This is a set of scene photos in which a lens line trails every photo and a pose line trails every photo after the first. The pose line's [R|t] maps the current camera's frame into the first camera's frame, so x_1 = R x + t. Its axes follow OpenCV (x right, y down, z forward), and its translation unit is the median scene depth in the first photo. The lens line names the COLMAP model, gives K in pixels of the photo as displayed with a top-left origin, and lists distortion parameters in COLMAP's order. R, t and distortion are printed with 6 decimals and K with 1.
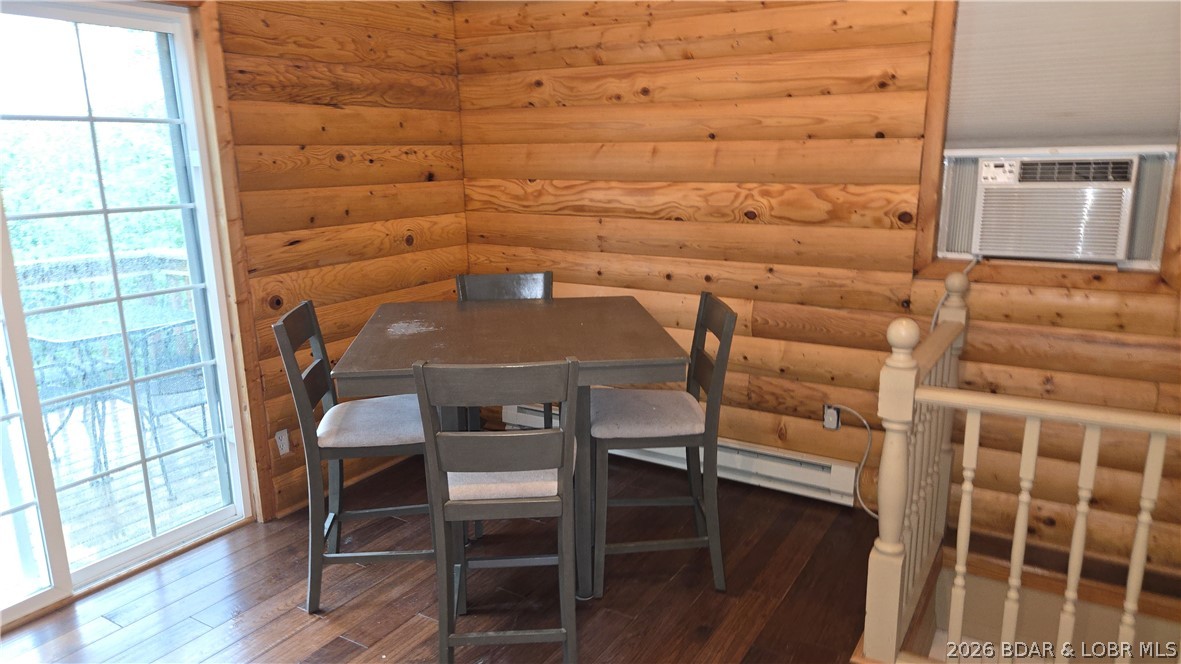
lens RADIAL K [[791.3, 0, 599.7], [0, 791.3, 340.6], [0, 0, 1]] dist [0.067979, -0.059815]
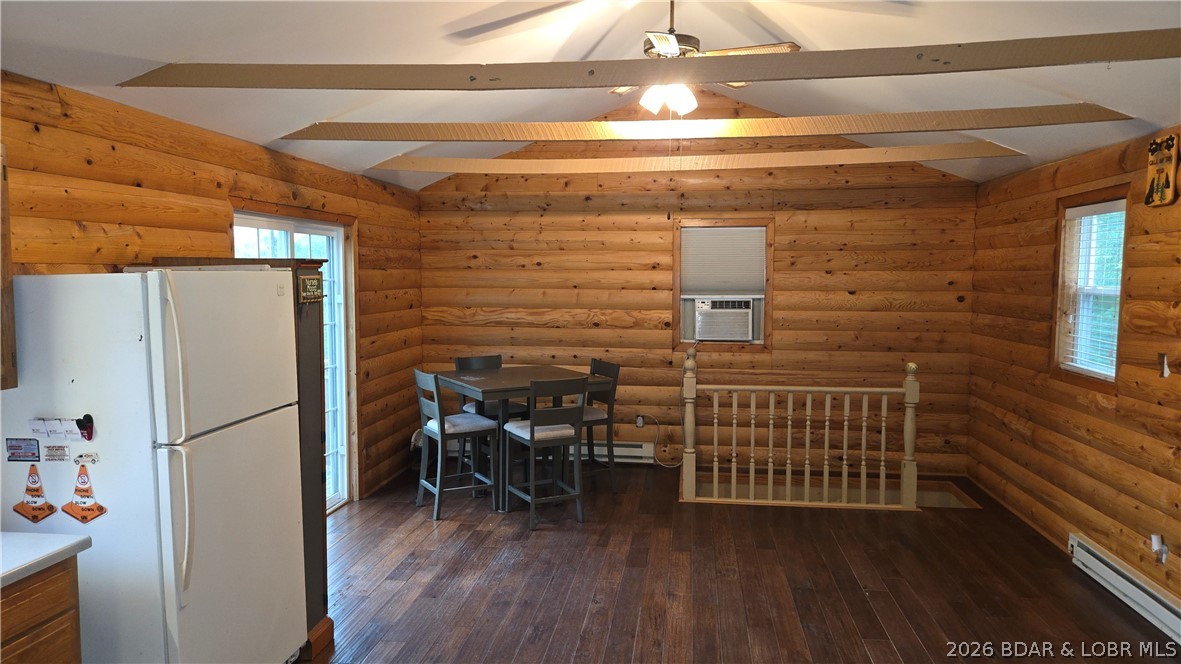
lens RADIAL K [[791.3, 0, 592.5], [0, 791.3, 330.9], [0, 0, 1]] dist [0.067979, -0.059815]
pose [[0.916455, -0.015775, 0.399828, -0.650444], [0.080615, 0.986013, -0.145876, 0.159156], [-0.391934, 0.165921, 0.904908, -0.859841]]
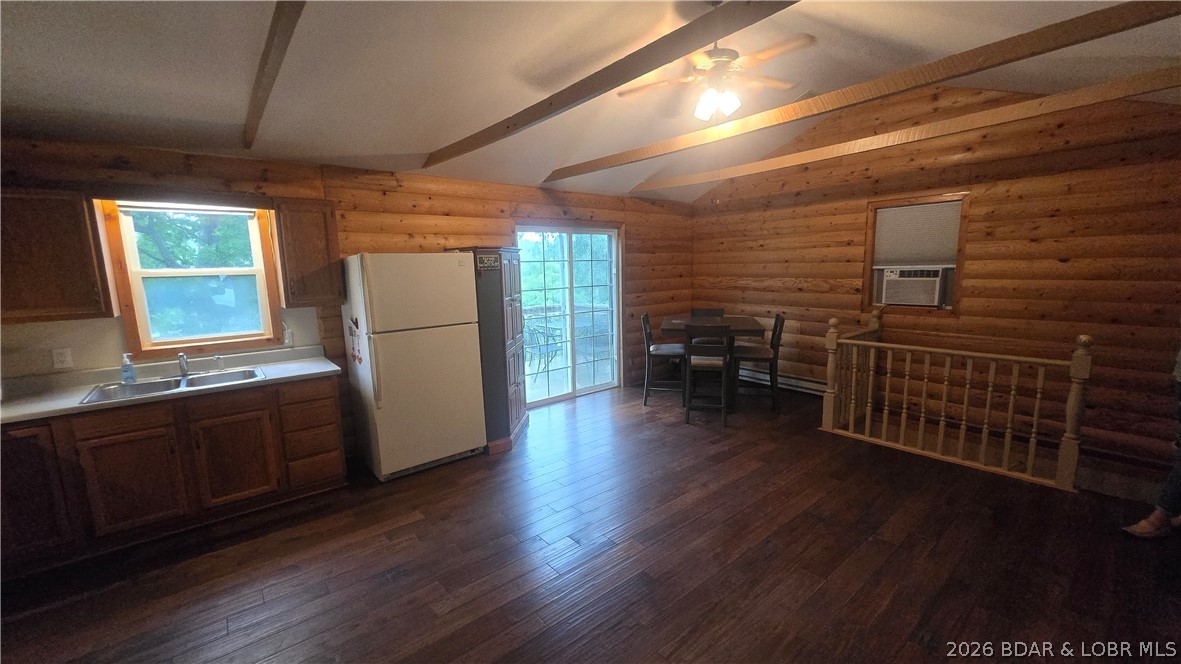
lens RADIAL K [[463.6, 0, 589.2], [0, 463.6, 334.3], [0, 0, 1]] dist [0.003281, -0.001625]
pose [[0.940459, 0.040305, -0.337509, 0.052697], [-0.067478, 0.995321, -0.069165, 0.159500], [0.333142, 0.087821, 0.938778, -0.746176]]
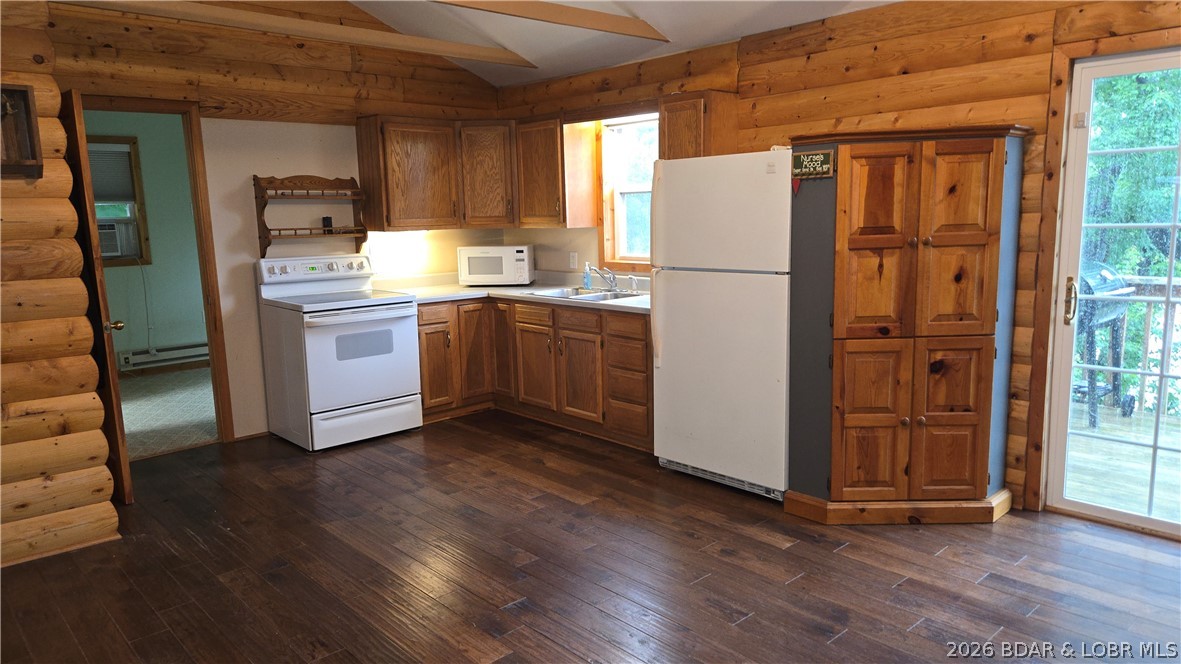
lens RADIAL K [[791.3, 0, 597.4], [0, 791.3, 337.3], [0, 0, 1]] dist [0.067979, -0.059815]
pose [[-0.282892, 0.170566, -0.943864, 0.538961], [-0.196980, 0.952754, 0.231211, -0.048174], [0.938707, 0.251330, -0.235928, 0.262279]]
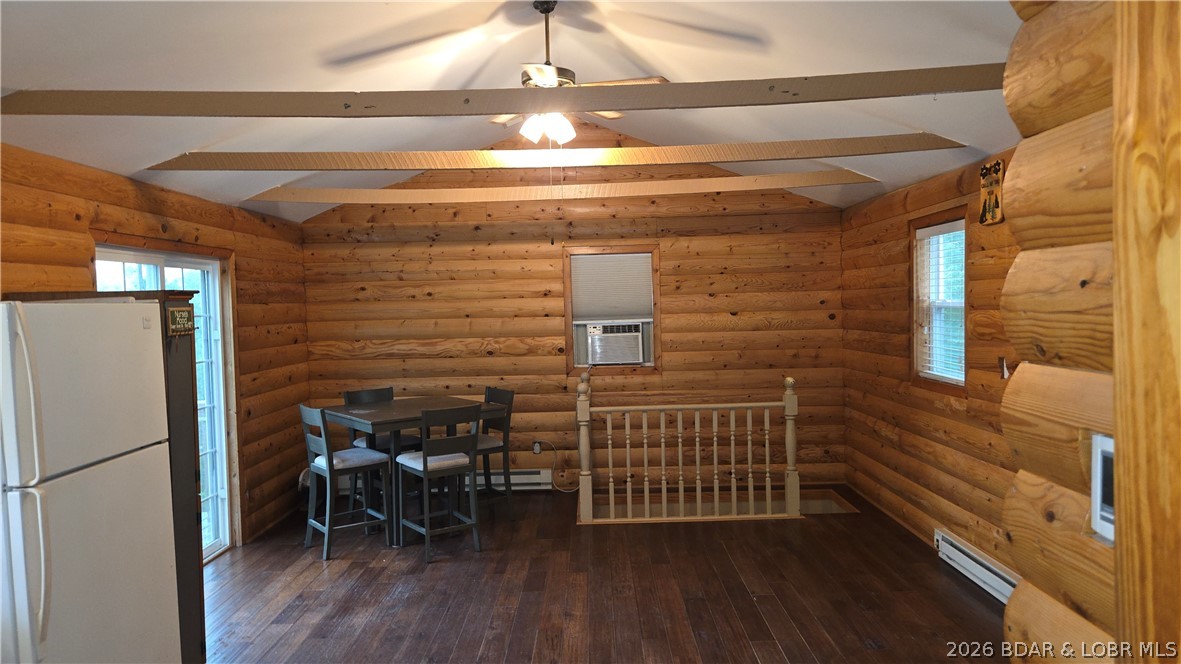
lens RADIAL K [[791.3, 0, 593.4], [0, 791.3, 331.7], [0, 0, 1]] dist [0.067979, -0.059815]
pose [[0.858447, -0.028886, 0.512088, -0.641666], [0.135206, 0.975843, -0.171609, 0.179767], [-0.494761, 0.216555, 0.841615, -0.885843]]
